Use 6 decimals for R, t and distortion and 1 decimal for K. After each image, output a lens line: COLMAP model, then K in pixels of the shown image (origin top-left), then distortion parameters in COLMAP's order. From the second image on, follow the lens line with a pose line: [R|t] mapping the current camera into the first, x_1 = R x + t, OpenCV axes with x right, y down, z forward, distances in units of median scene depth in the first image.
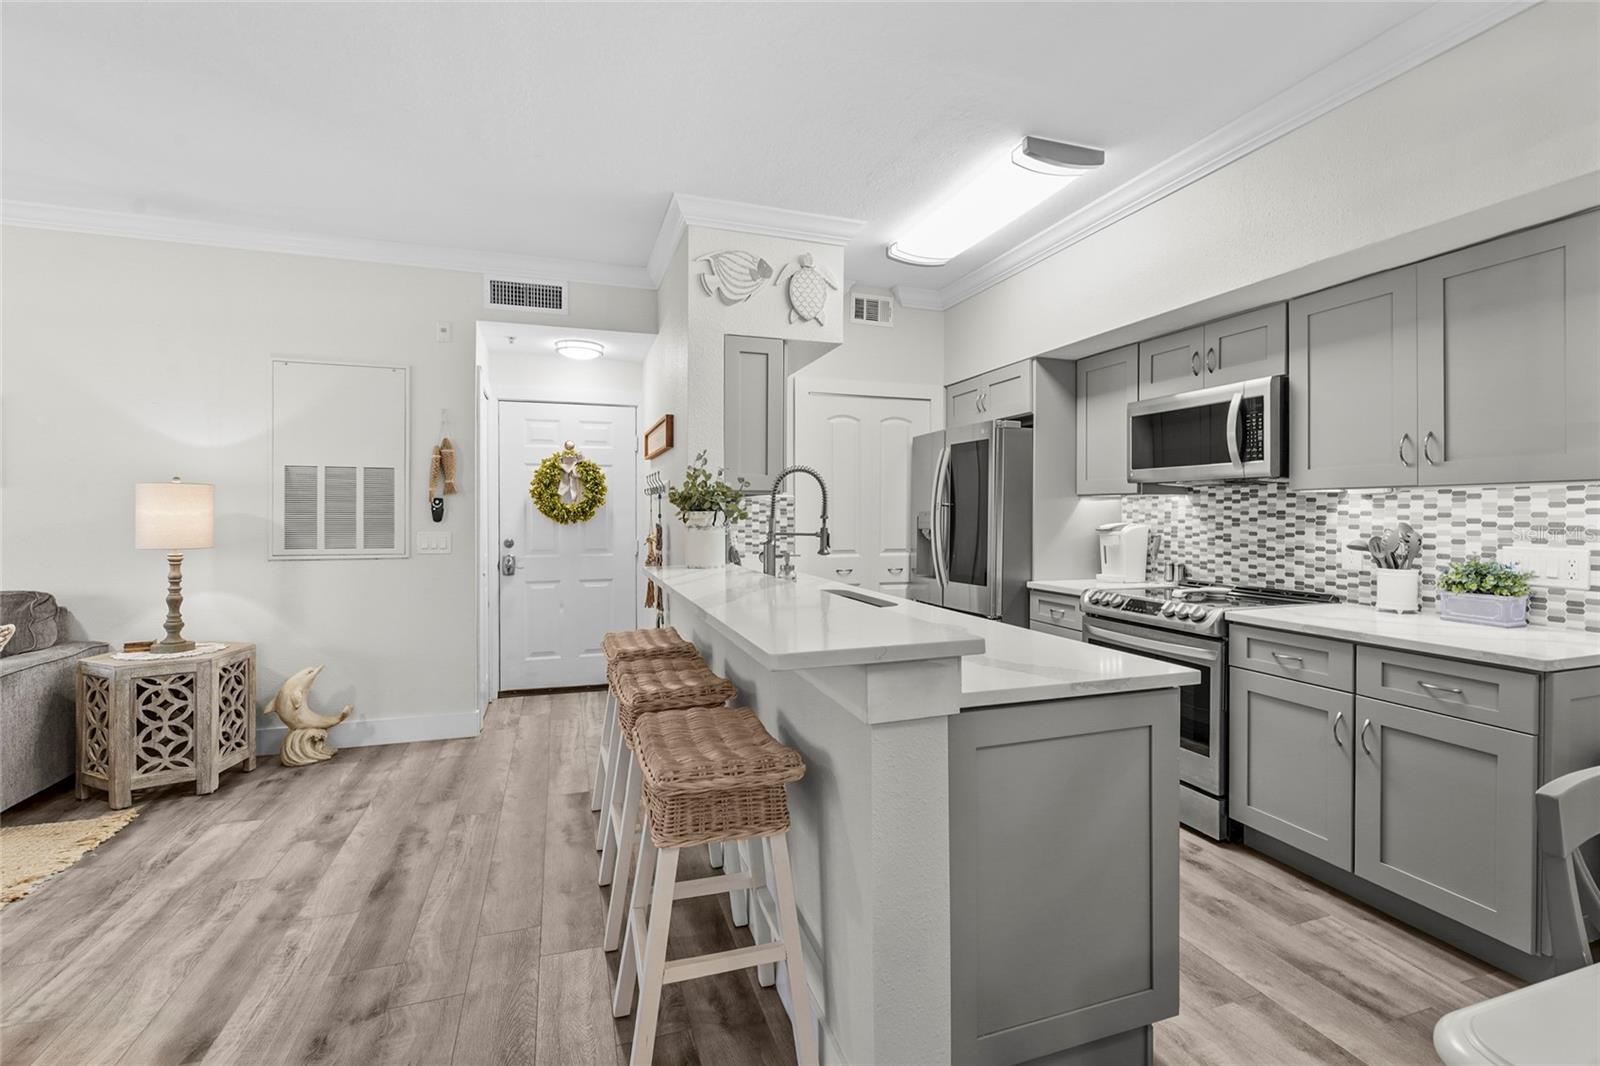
lens RADIAL K [[716.6, 0, 791.0], [0, 716.6, 522.6], [0, 0, 1]] dist [-0.002515, 0.002484]
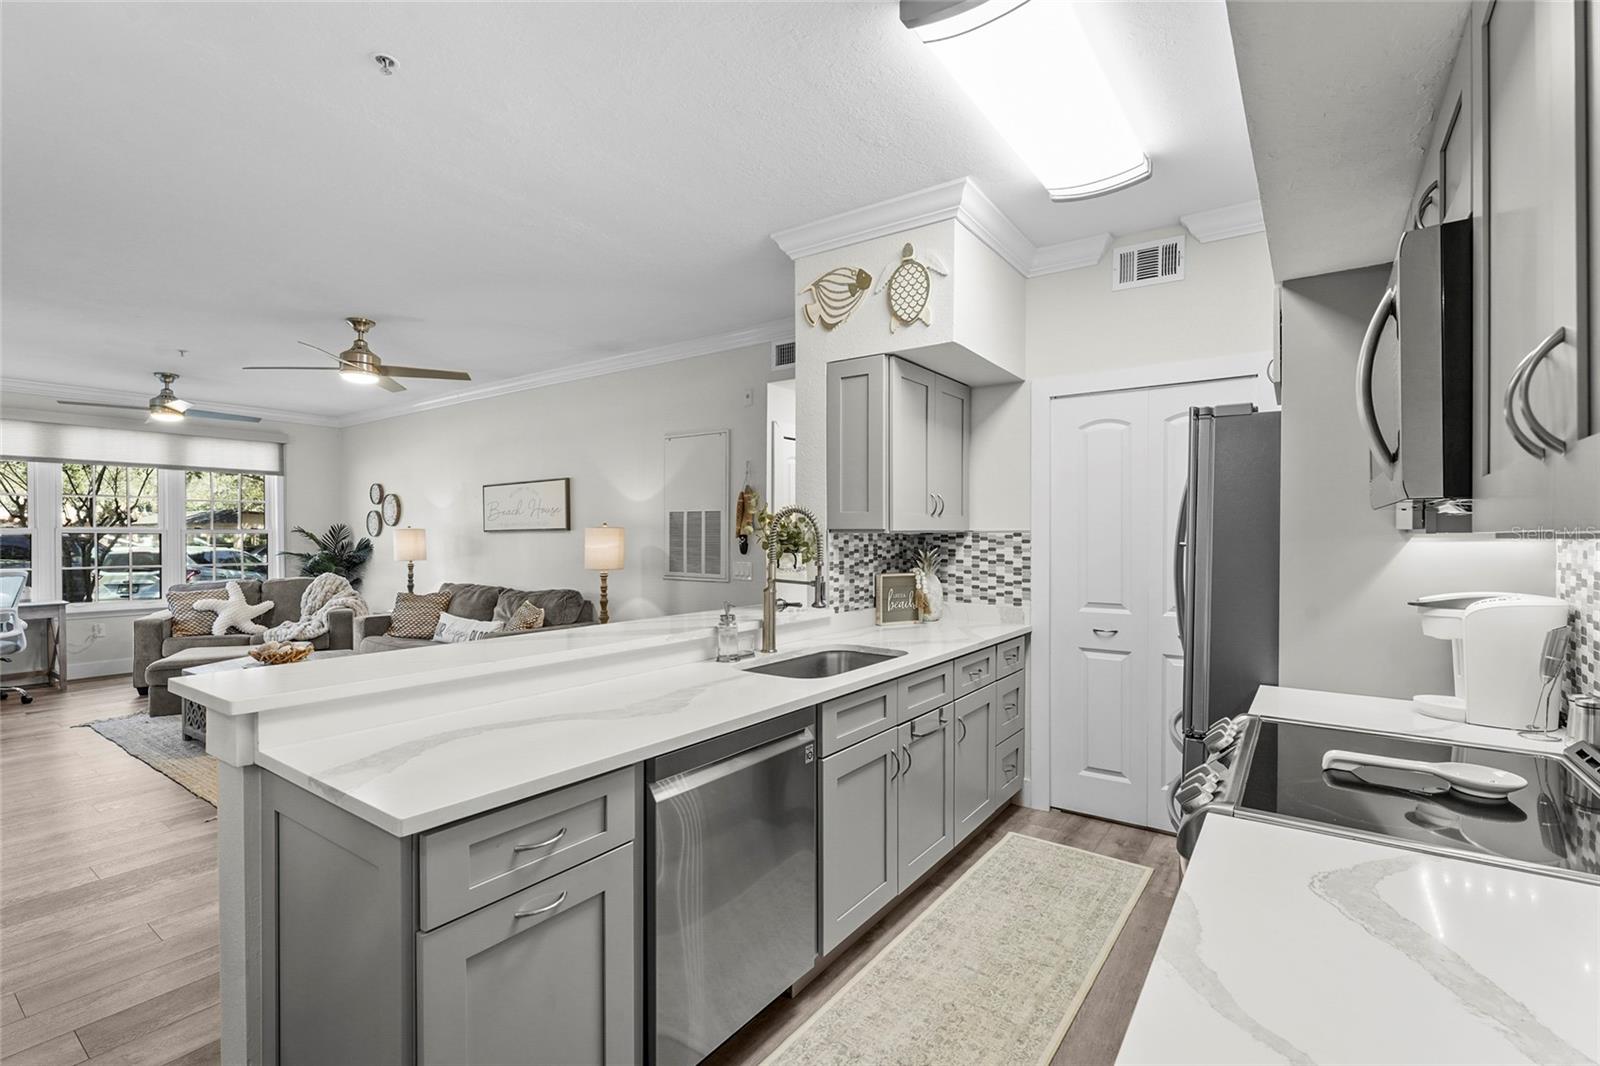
lens RADIAL K [[716.6, 0, 826.3], [0, 716.6, 537.8], [0, 0, 1]] dist [-0.002515, 0.002484]
pose [[0.591268, 0.004775, -0.806461, 0.684867], [-0.009878, 0.999950, -0.001322, -0.034270], [0.806414, 0.008748, 0.591286, 0.463448]]
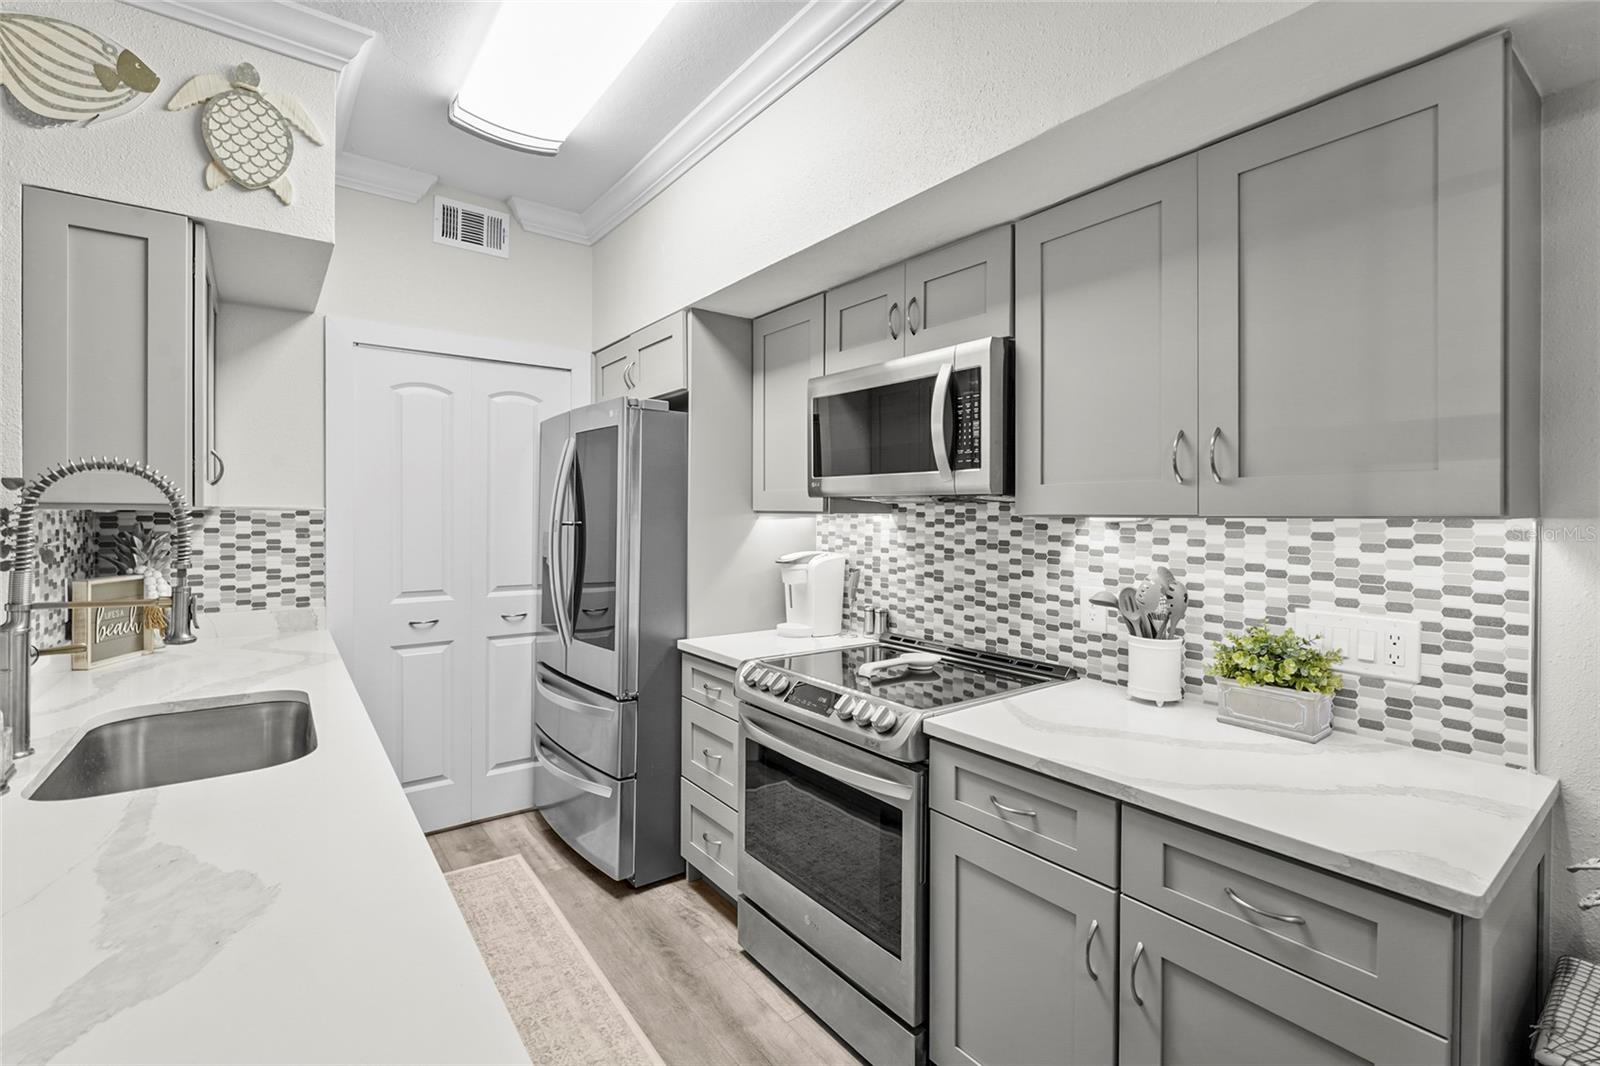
lens RADIAL K [[716.6, 0, 785.7], [0, 716.6, 518.9], [0, 0, 1]] dist [-0.002515, 0.002484]
pose [[0.953813, 0.003095, 0.300384, 0.265909], [-0.001752, 0.999987, -0.004743, -0.033872], [-0.300395, 0.003998, 0.953807, 0.389649]]
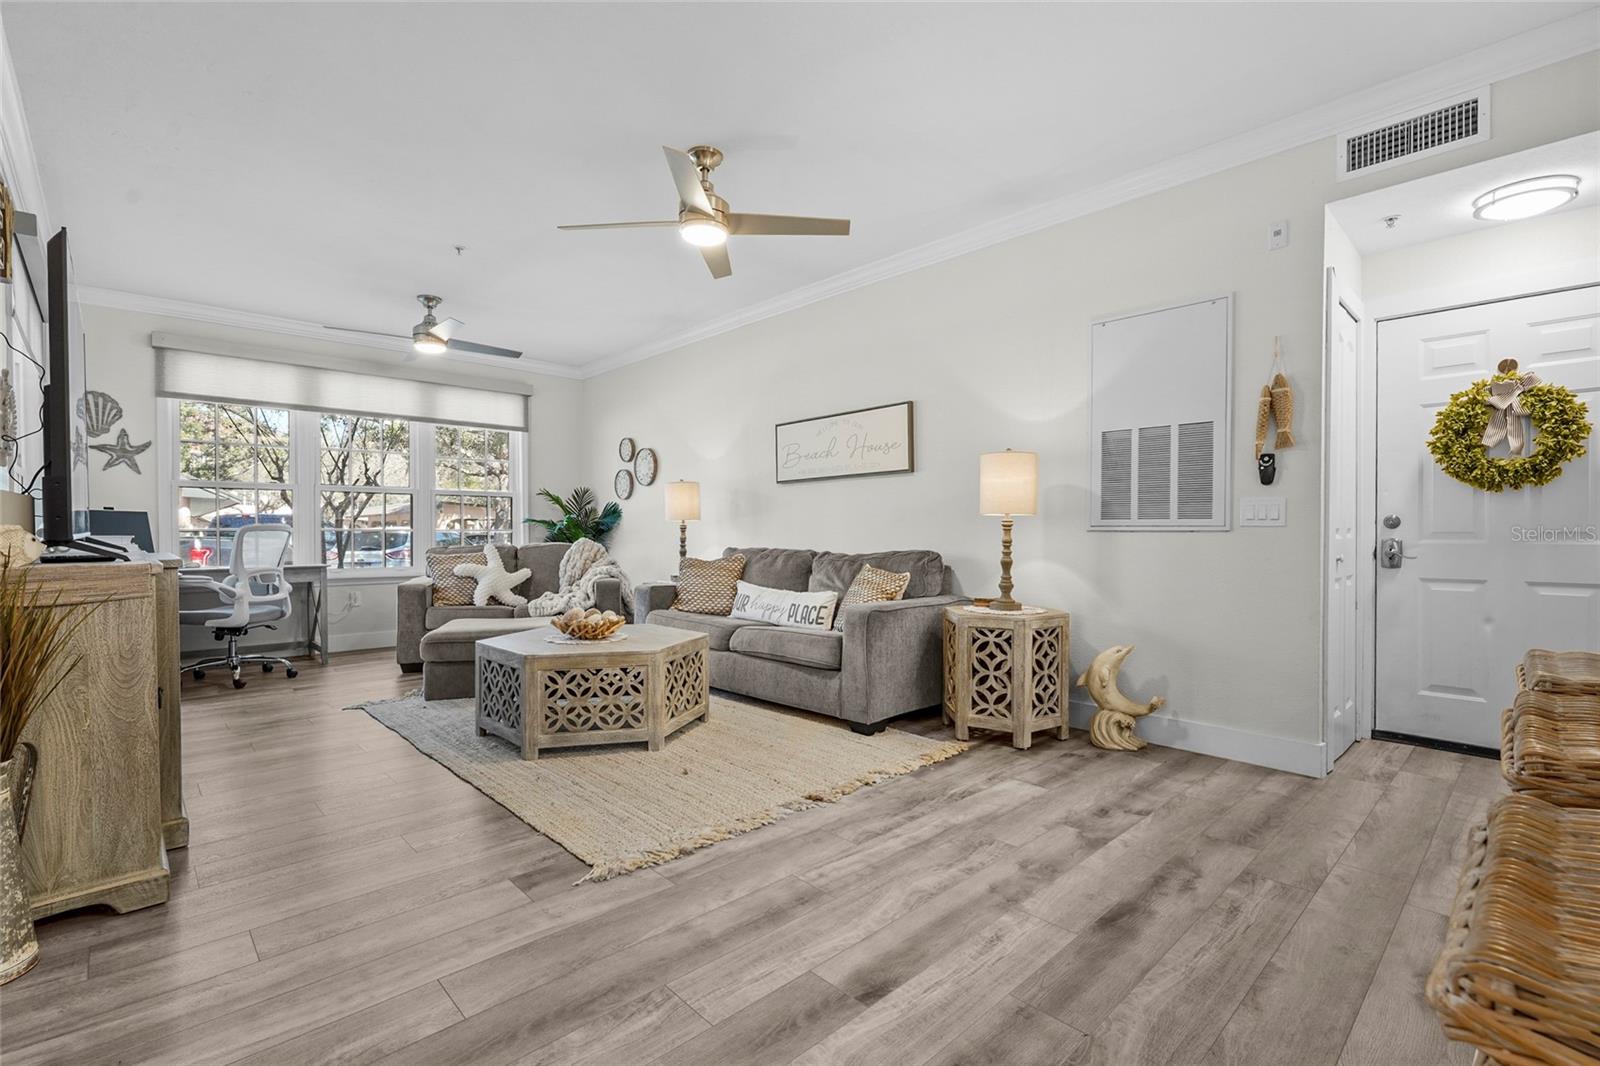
lens RADIAL K [[716.6, 0, 824.5], [0, 716.6, 539.2], [0, 0, 1]] dist [-0.002515, 0.002484]
pose [[0.438272, 0.007518, -0.898811, -0.009138], [-0.012889, 0.999915, 0.002079, 0.073993], [0.898750, 0.010673, 0.438331, 0.277634]]
